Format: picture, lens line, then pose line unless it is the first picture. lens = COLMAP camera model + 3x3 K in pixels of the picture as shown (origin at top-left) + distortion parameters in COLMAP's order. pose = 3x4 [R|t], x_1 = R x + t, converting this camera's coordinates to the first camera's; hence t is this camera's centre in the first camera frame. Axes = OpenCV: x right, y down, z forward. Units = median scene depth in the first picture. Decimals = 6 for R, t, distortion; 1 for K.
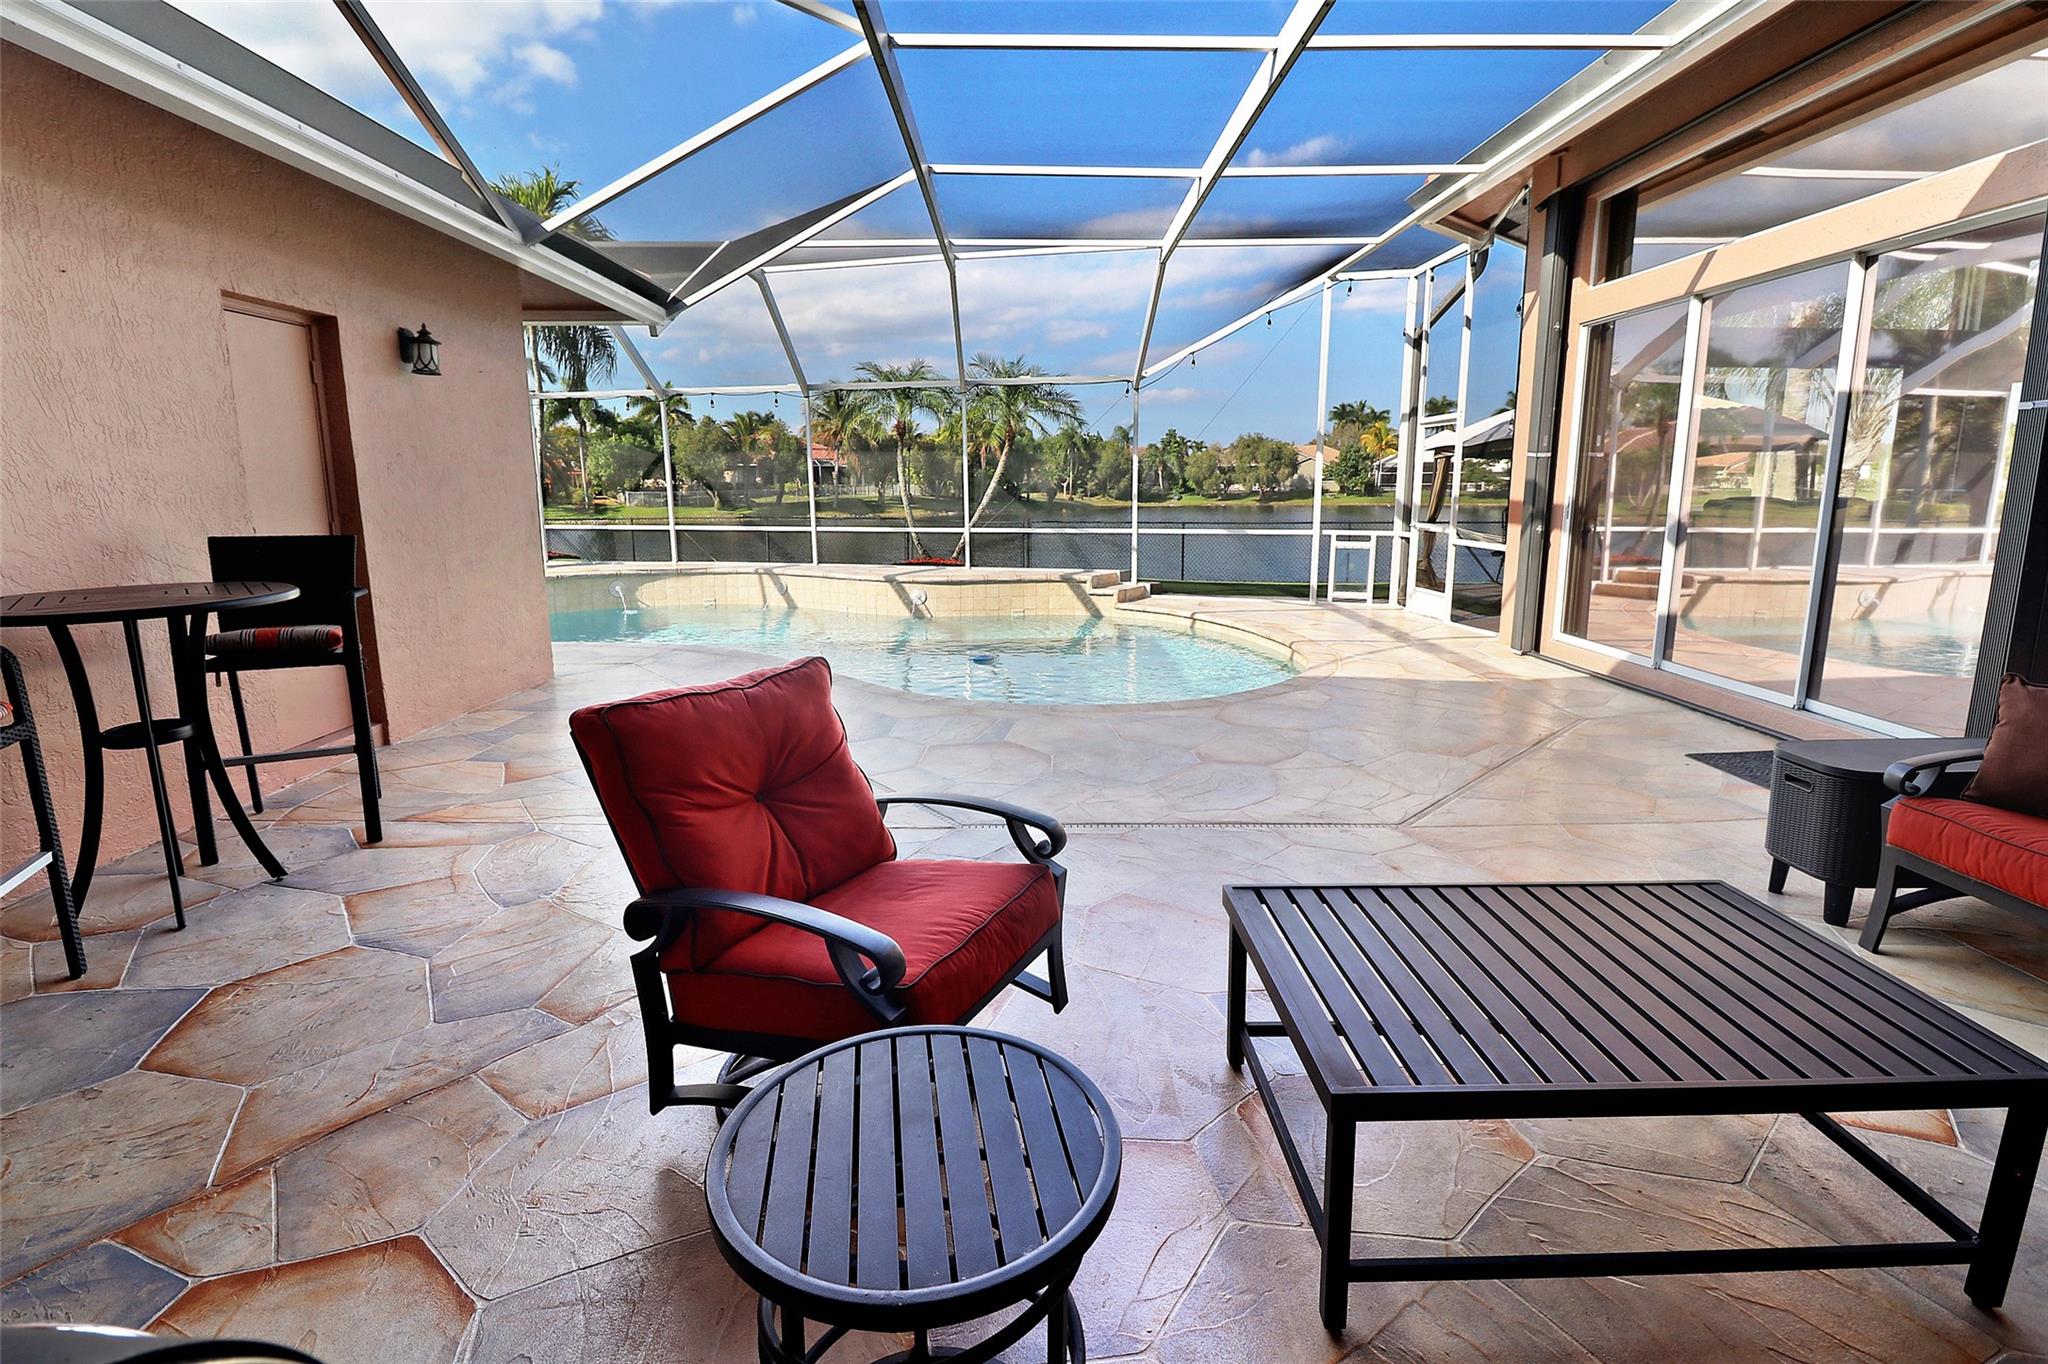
lens RADIAL K [[988.5, 0, 1030.9], [0, 988.5, 661.1], [0, 0, 1]] dist [0.010471, -0.004977]
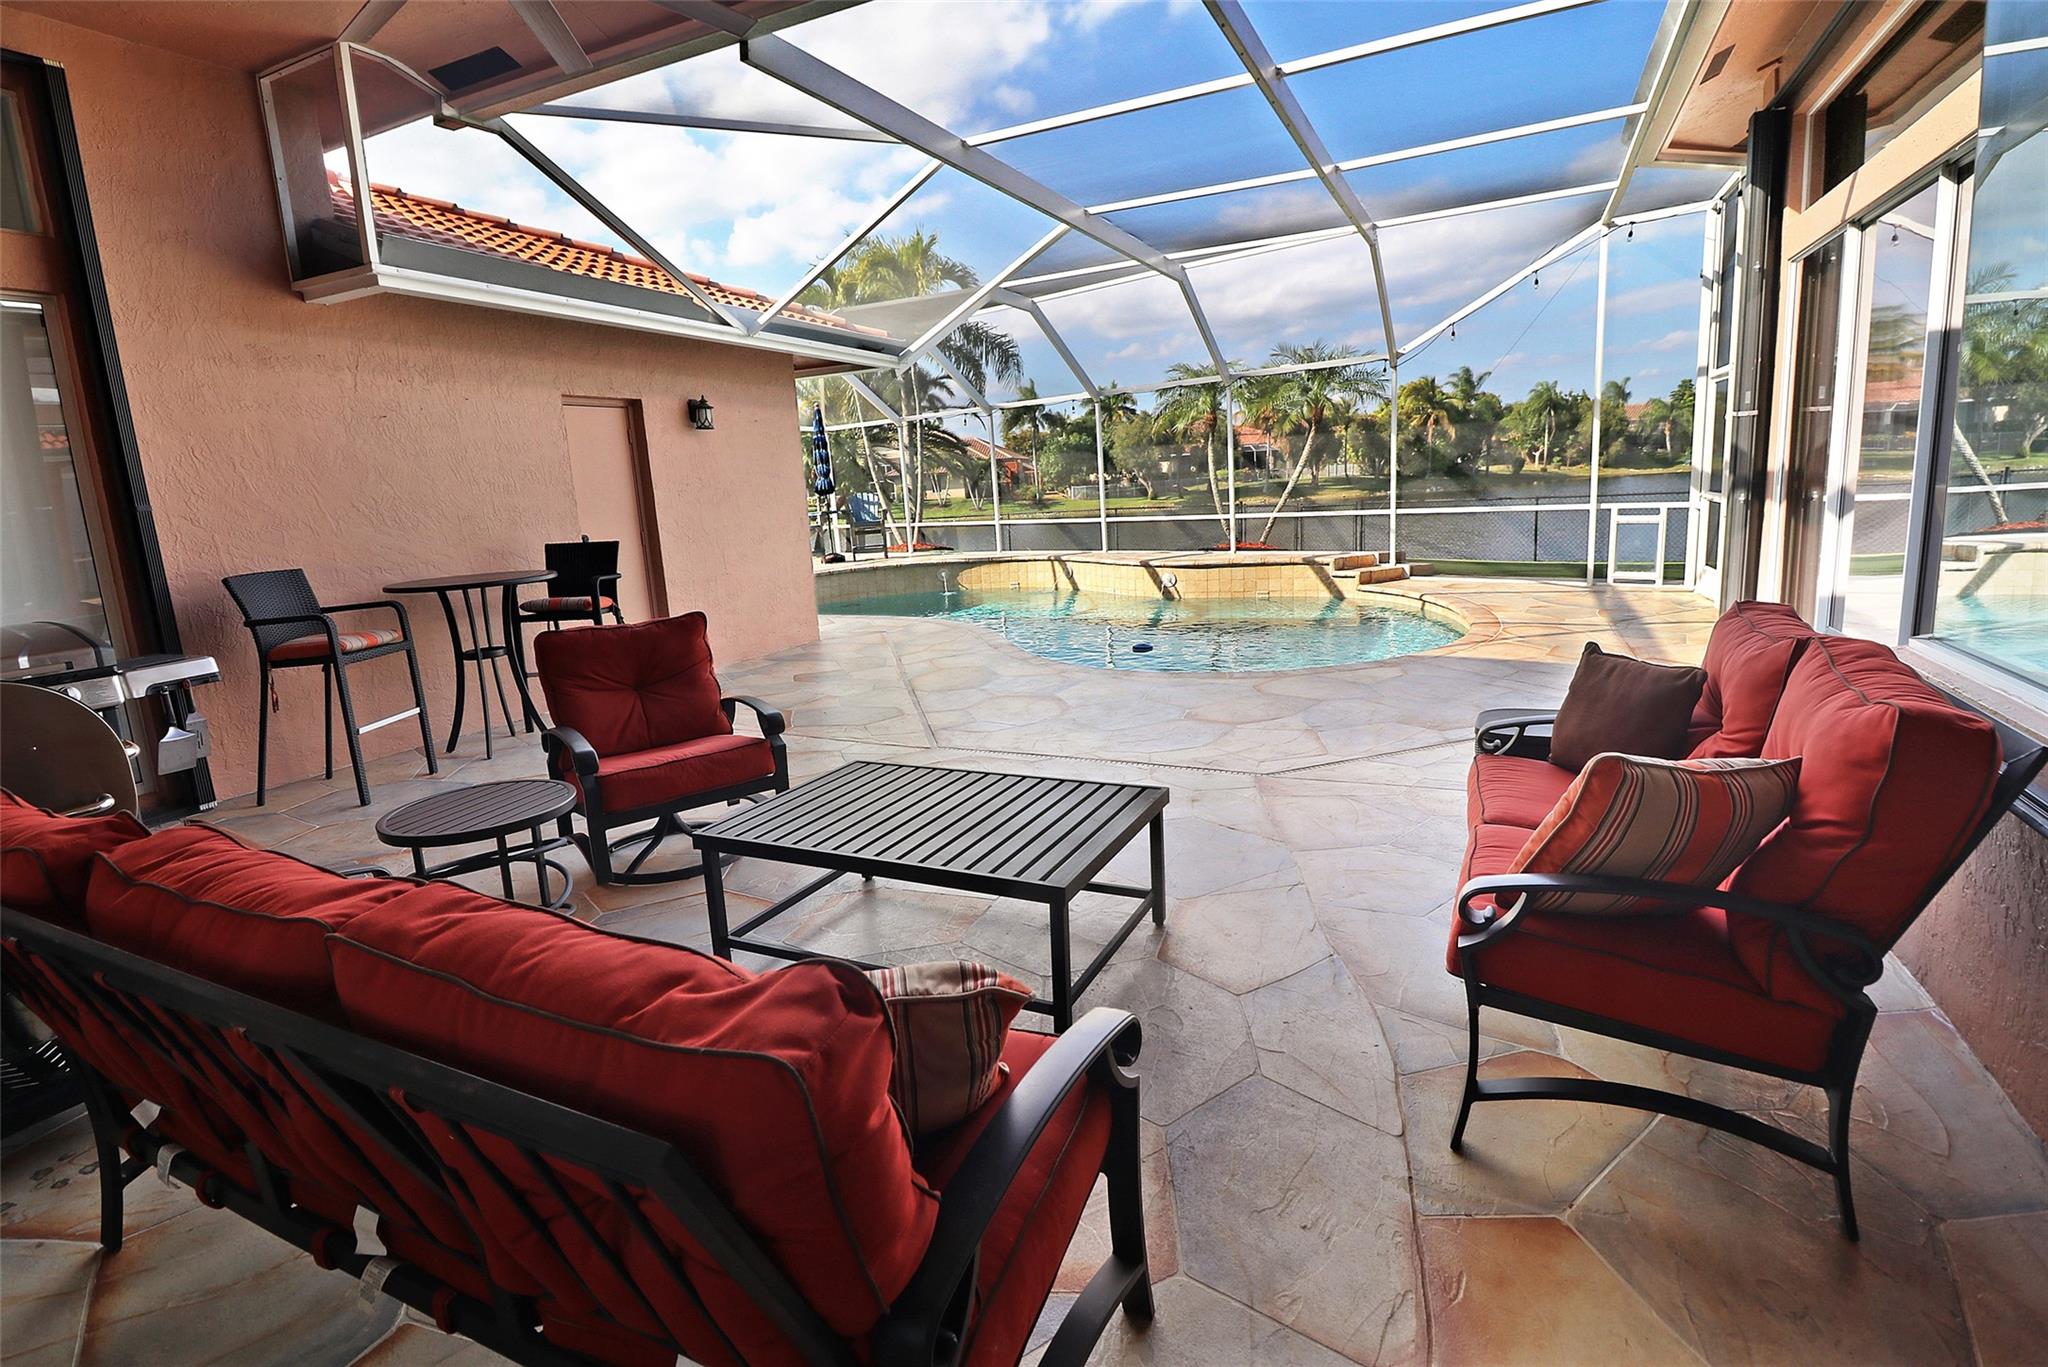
lens RADIAL K [[988.5, 0, 1034.9], [0, 988.5, 685.6], [0, 0, 1]] dist [0.010471, -0.004977]
pose [[0.895311, 0.043595, -0.443303, 0.241757], [-0.025933, 0.998613, 0.045829, 0.006259], [0.444685, -0.029536, 0.895200, -0.055398]]
